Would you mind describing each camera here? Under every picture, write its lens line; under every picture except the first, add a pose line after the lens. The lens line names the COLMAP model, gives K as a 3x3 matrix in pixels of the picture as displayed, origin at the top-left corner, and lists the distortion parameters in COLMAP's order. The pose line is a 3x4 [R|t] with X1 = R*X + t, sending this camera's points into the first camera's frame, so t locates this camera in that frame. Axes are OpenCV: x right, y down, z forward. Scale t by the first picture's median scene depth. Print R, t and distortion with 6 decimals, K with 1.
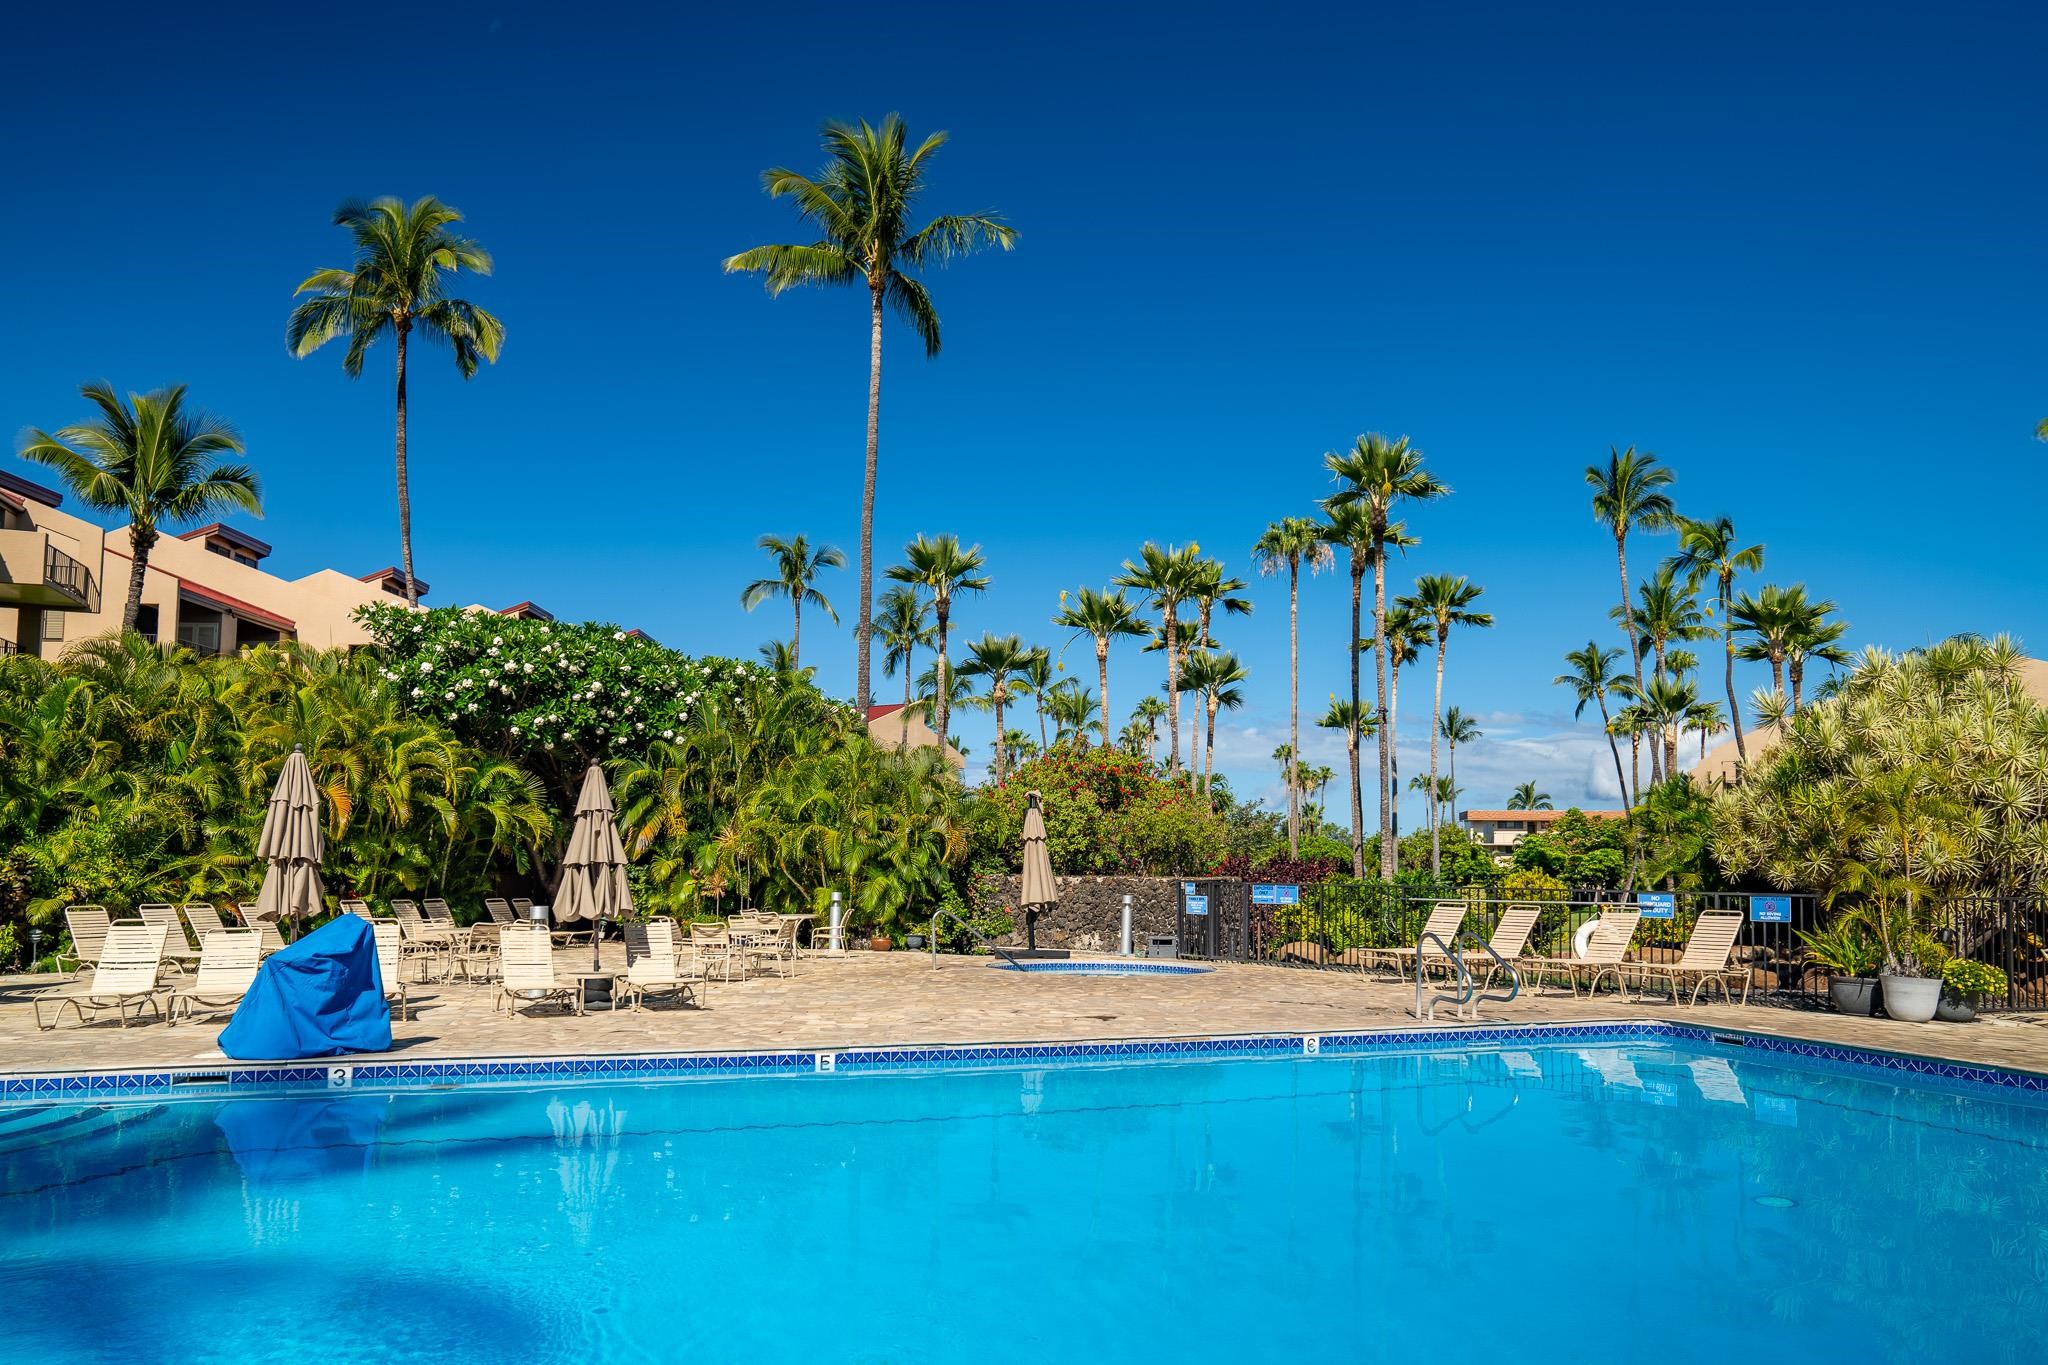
lens RADIAL K [[1642.2, 0, 1023.7], [0, 1642.2, 745.7], [0, 0, 1]] dist [-0.059634, 0.092863]
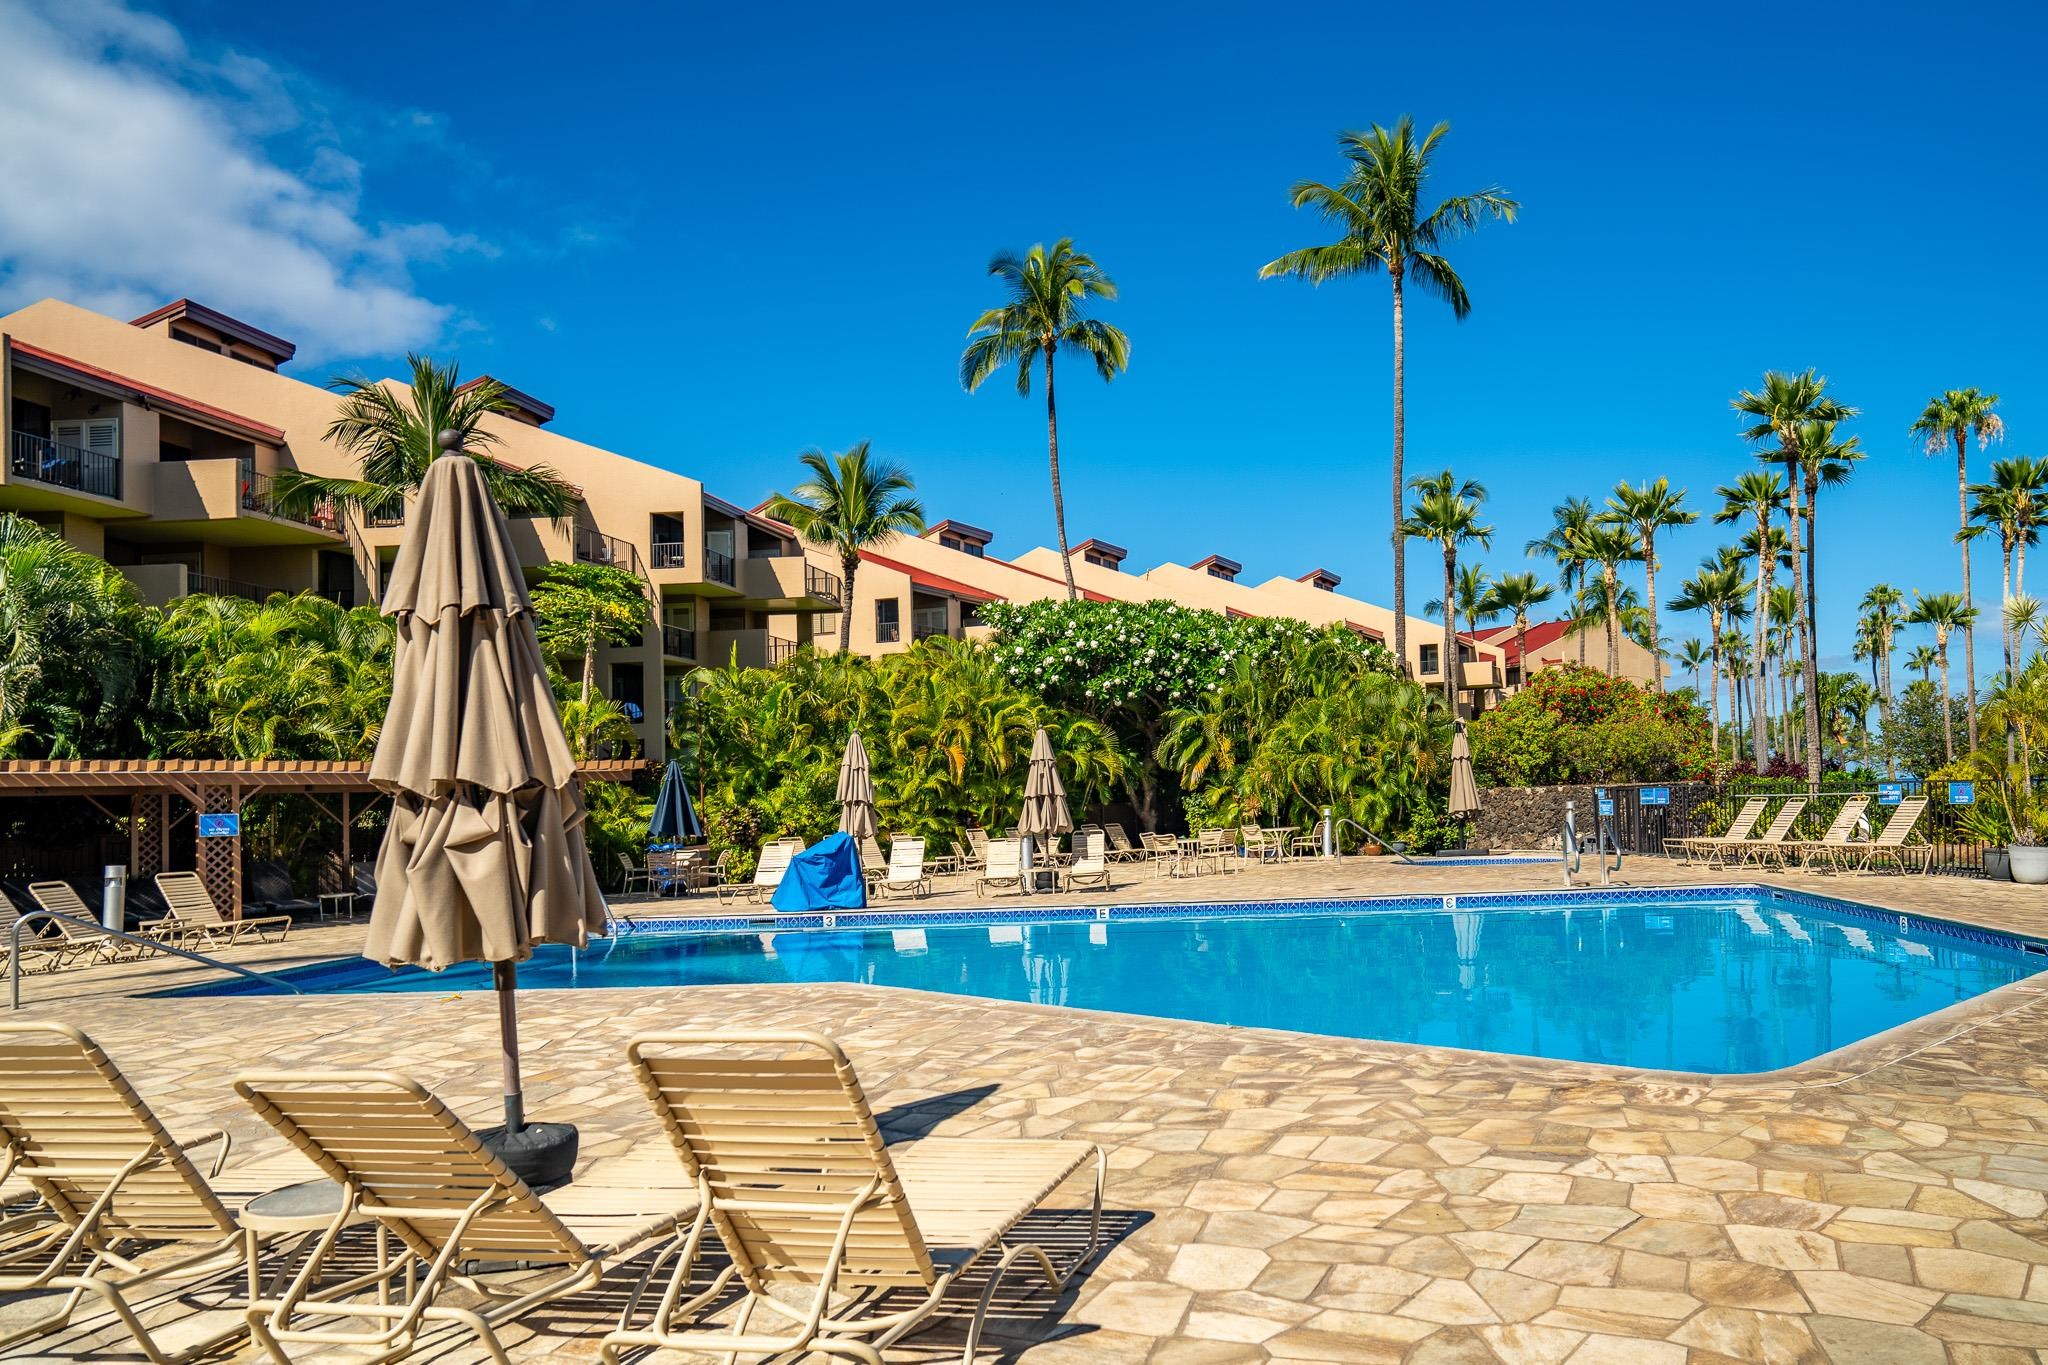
lens RADIAL K [[1642.2, 0, 1023.7], [0, 1642.2, 745.7], [0, 0, 1]] dist [-0.059634, 0.092863]
pose [[0.897376, -0.054455, -0.437894, 0.199937], [0.074653, 0.996787, 0.029031, -0.009310], [0.434906, -0.058742, 0.898558, -0.180434]]
